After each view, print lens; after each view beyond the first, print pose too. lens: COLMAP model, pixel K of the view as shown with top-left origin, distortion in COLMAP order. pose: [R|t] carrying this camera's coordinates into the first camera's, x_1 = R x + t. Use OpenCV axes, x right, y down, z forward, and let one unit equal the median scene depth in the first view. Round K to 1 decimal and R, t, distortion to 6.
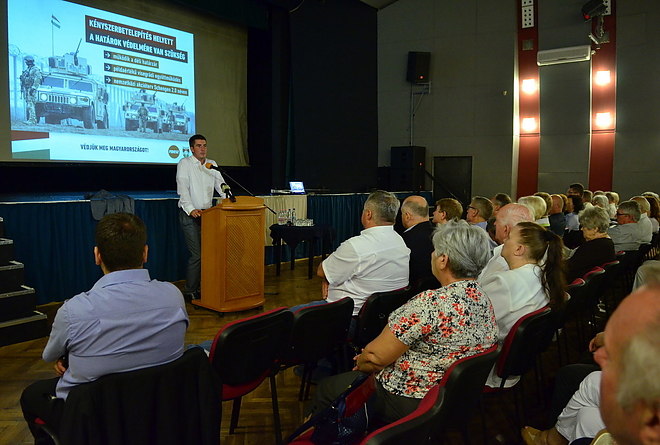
lens RADIAL K [[499.5, 0, 330.0], [0, 499.5, 222.5], [0, 0, 1]] dist [-0.015970, 0.000072]
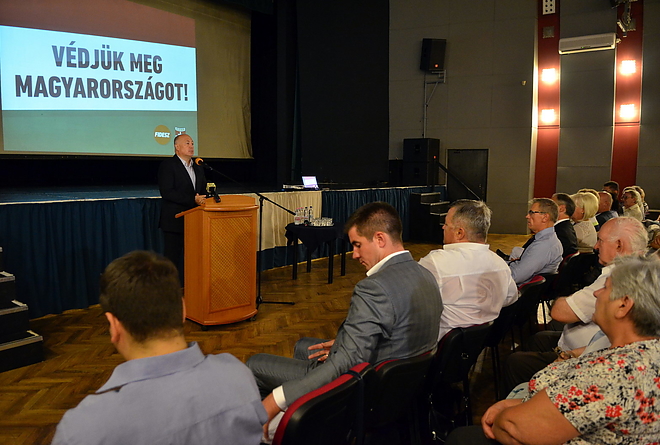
lens RADIAL K [[502.2, 0, 330.0], [0, 502.2, 222.5], [0, 0, 1]] dist [-0.024457, -0.008124]
pose [[0.999970, 0.002184, 0.007431, -0.027113], [-0.002298, 0.999880, 0.015345, -0.007489], [-0.007397, -0.015362, 0.999855, 0.047794]]
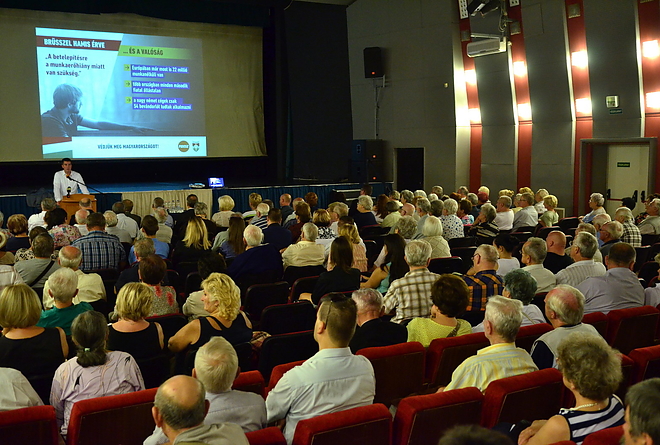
lens RADIAL K [[725.5, 0, 330.4], [0, 725.5, 236.9], [0, 0, 1]] dist [0.119715, 0.008879]
pose [[0.919759, 0.032903, -0.391101, 0.762167], [-0.018783, 0.999028, 0.039873, -0.008412], [0.392033, -0.029327, 0.919483, -0.483245]]
